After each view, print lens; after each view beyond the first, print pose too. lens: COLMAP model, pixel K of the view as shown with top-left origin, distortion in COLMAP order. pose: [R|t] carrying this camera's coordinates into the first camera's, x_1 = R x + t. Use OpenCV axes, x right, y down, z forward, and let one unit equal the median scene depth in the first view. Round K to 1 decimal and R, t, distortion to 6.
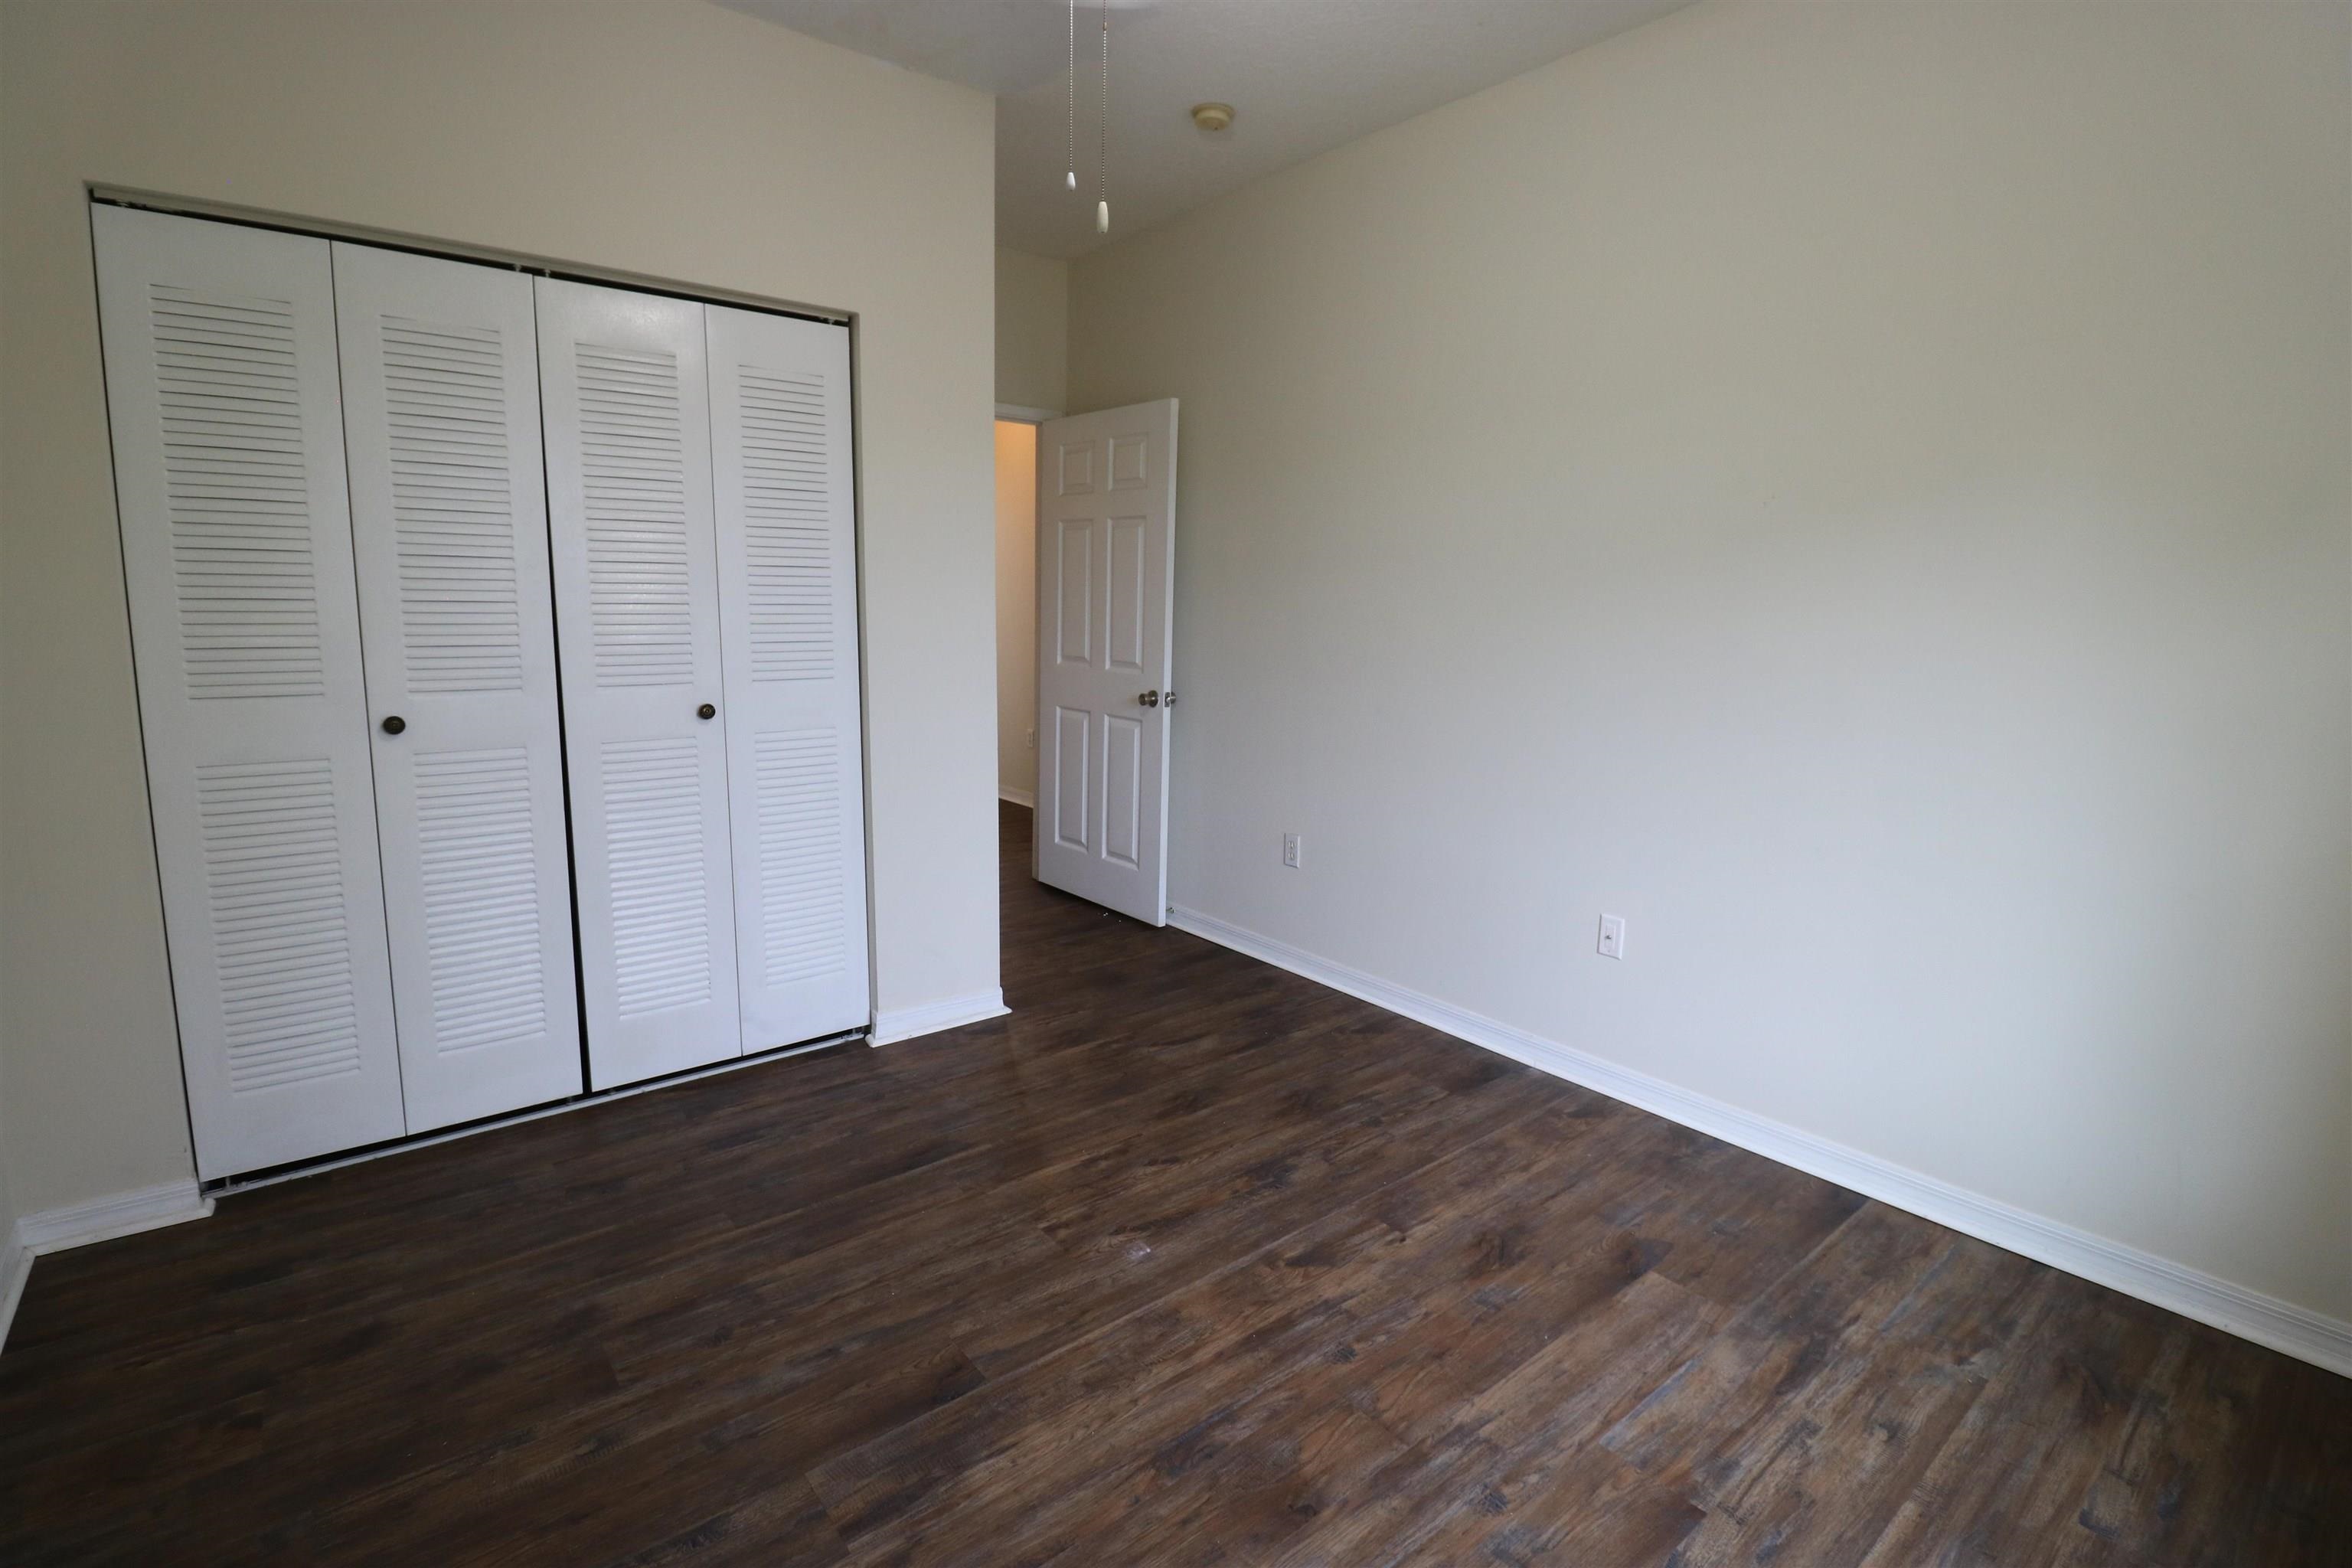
lens RADIAL K [[1088.2, 0, 1189.7], [0, 1088.2, 764.2], [0, 0, 1]] dist [-0.000730, -0.013145]
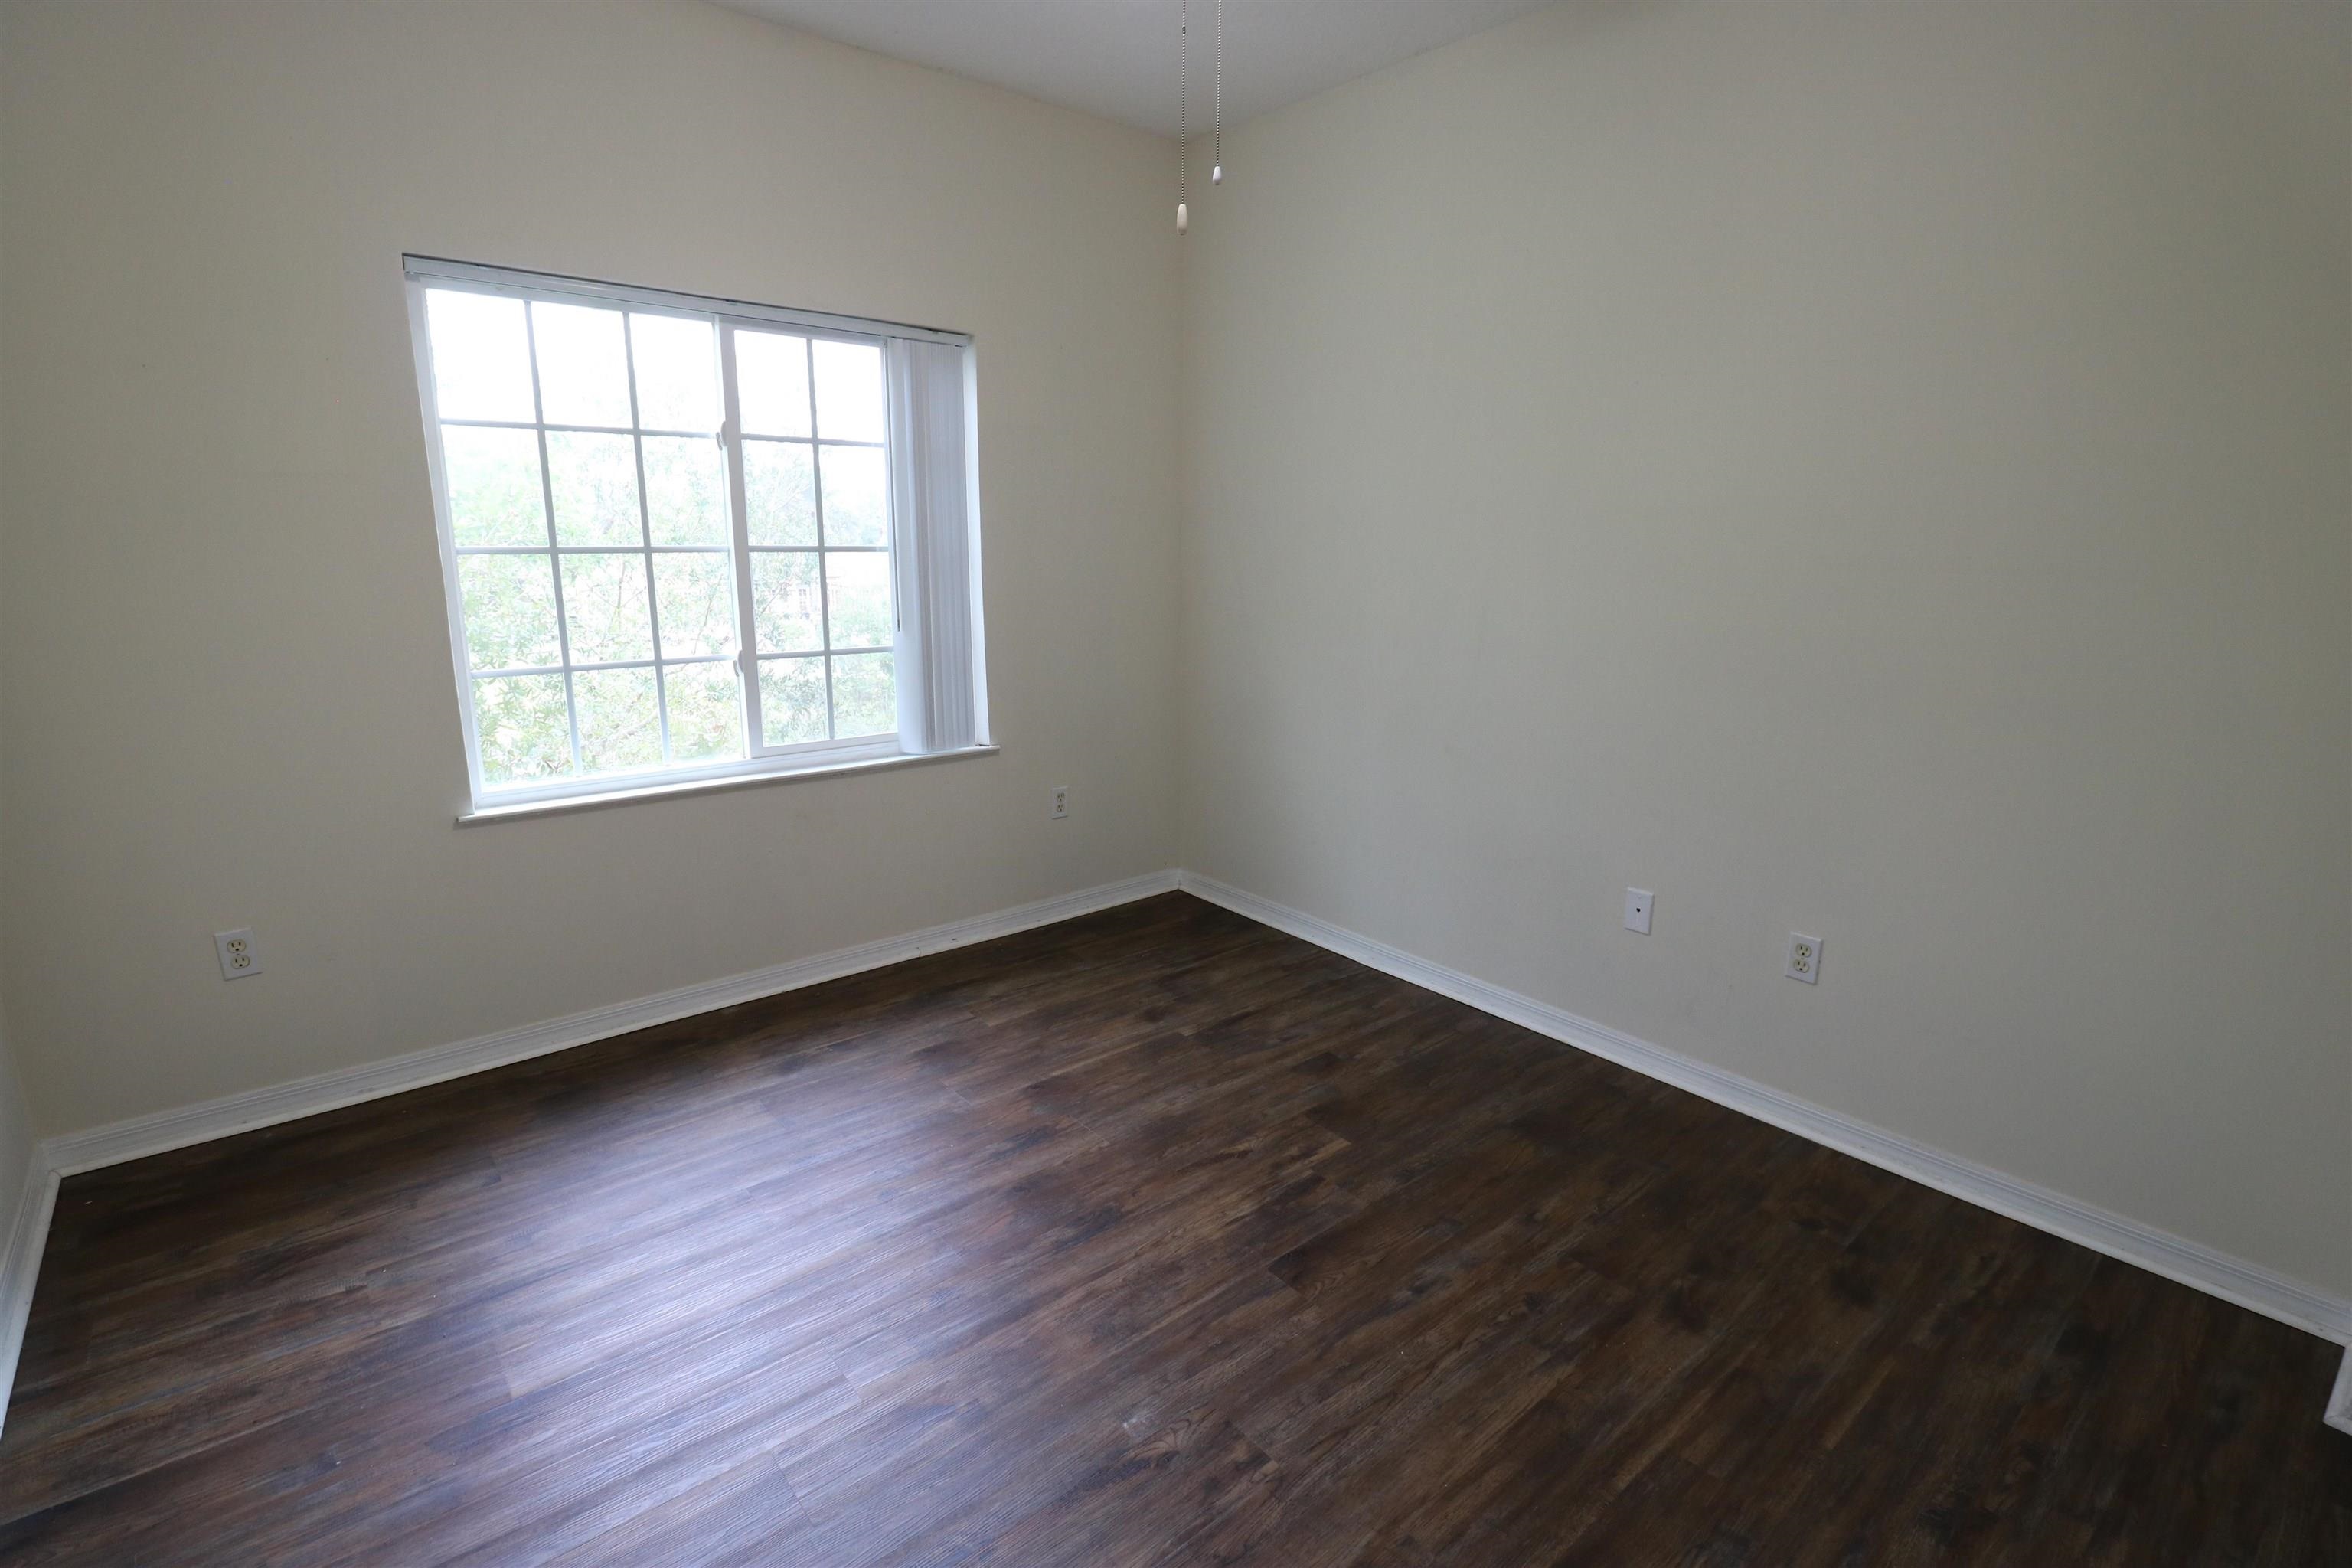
lens RADIAL K [[1088.2, 0, 1189.7], [0, 1088.2, 764.2], [0, 0, 1]] dist [-0.000730, -0.013145]
pose [[-0.999488, -0.021983, -0.023261, -0.065403], [-0.028794, 0.934934, 0.353650, -0.329456], [0.013973, 0.354139, -0.935088, 1.838387]]
